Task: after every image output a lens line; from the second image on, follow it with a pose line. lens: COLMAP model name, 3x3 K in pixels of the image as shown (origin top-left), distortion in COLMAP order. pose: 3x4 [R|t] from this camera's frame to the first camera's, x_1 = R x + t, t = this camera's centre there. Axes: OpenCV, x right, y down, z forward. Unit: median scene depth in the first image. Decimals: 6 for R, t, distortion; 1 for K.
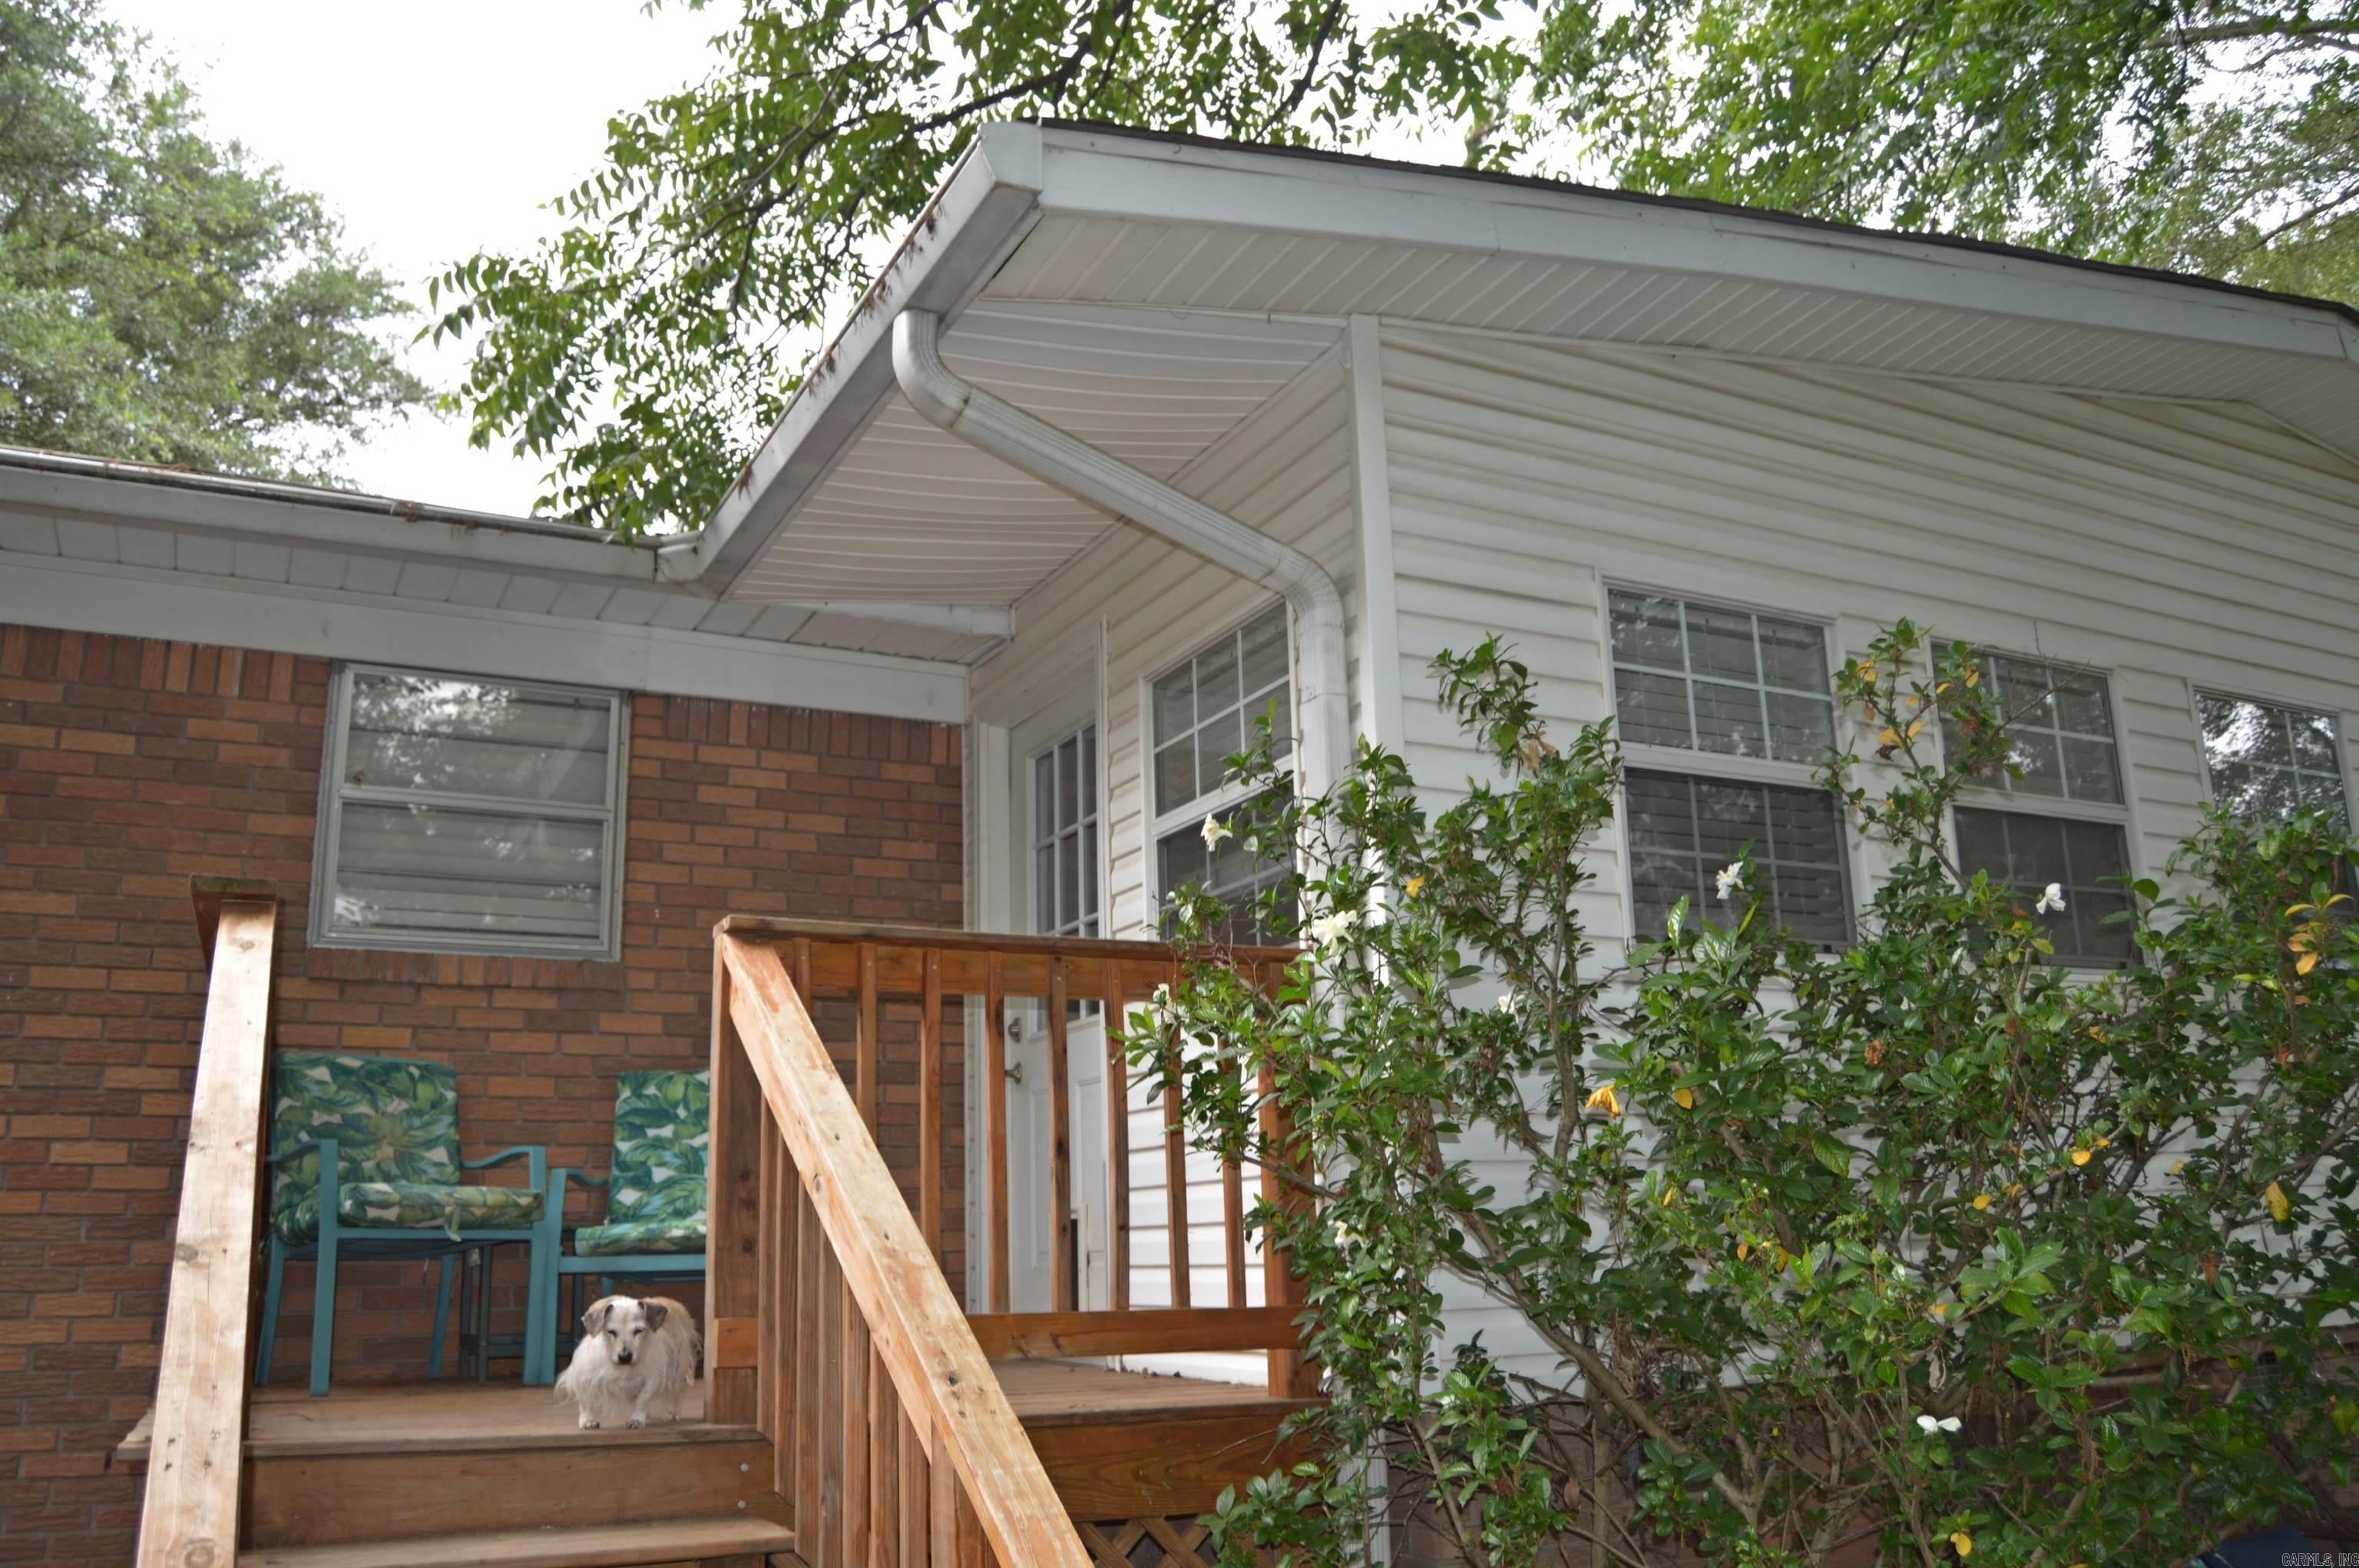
lens RADIAL K [[1828.9, 0, 1172.9], [0, 1828.9, 783.3], [0, 0, 1]] dist [-0.097779, 0.049306]
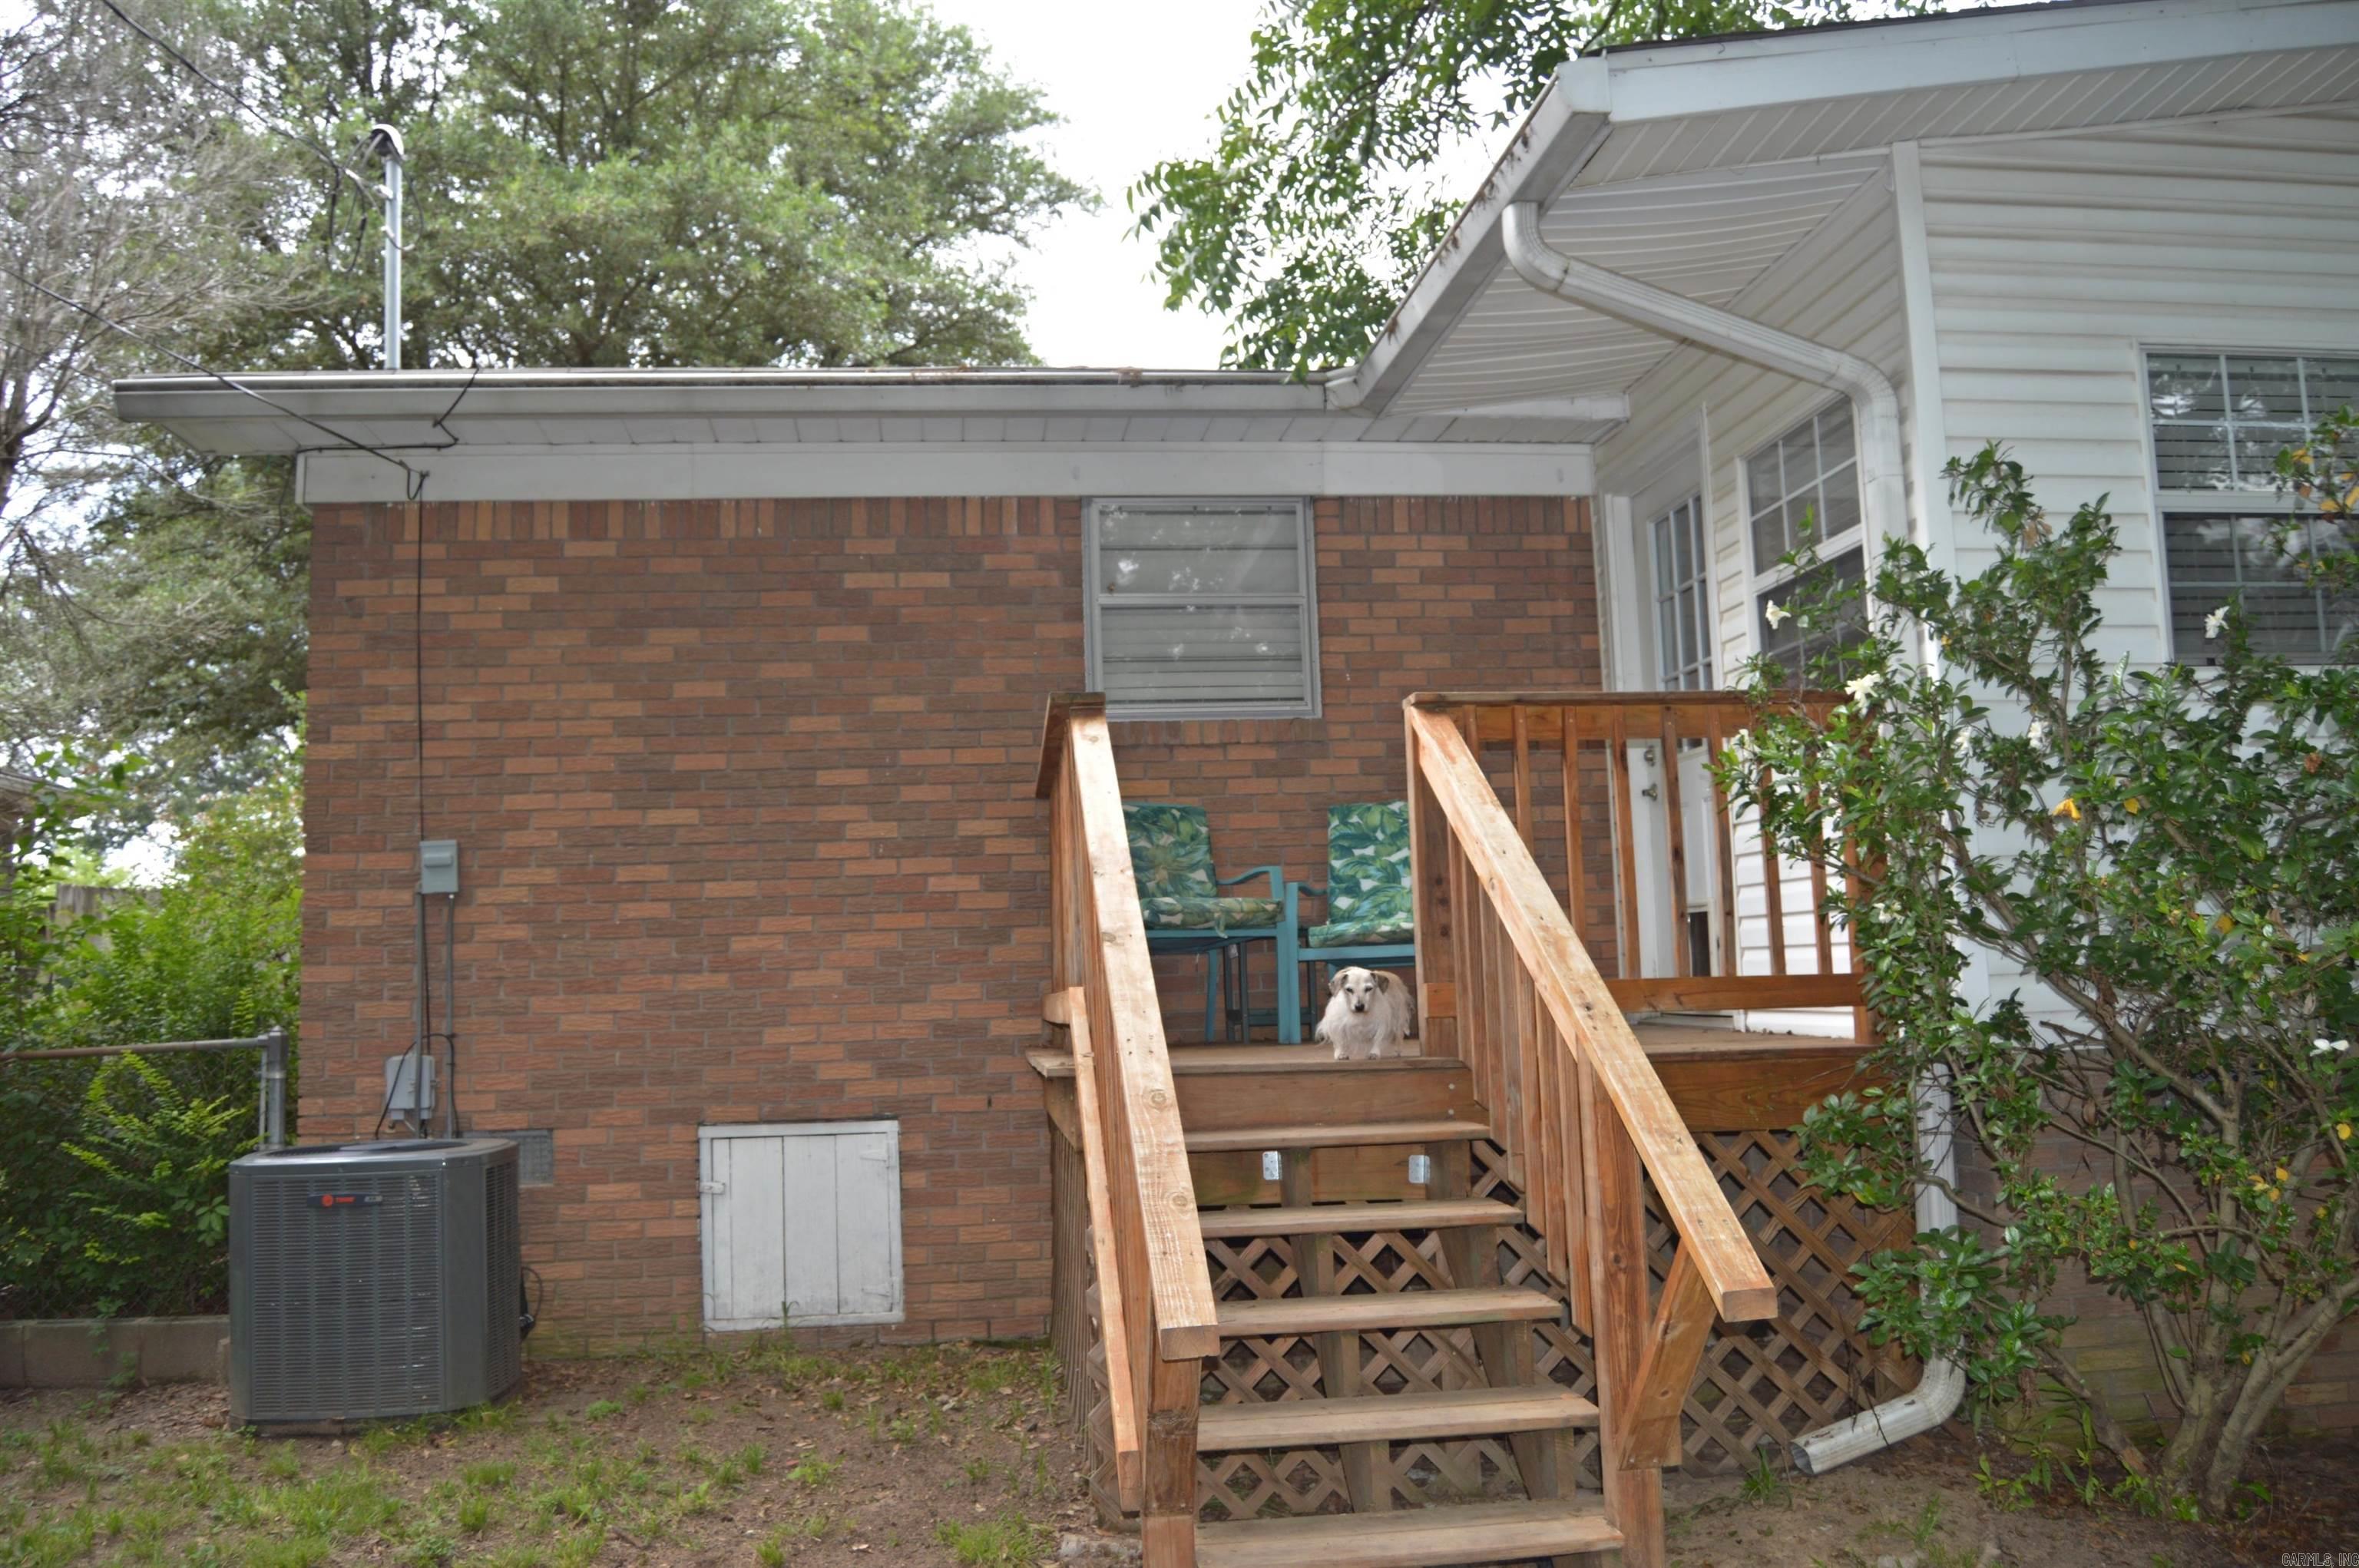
lens RADIAL K [[1828.9, 0, 1172.9], [0, 1828.9, 783.3], [0, 0, 1]] dist [-0.097779, 0.049306]
pose [[0.935206, -0.039605, -0.351882, 0.045229], [0.094018, 0.985831, 0.138917, -0.047427], [0.341394, -0.162999, 0.925679, -0.235626]]
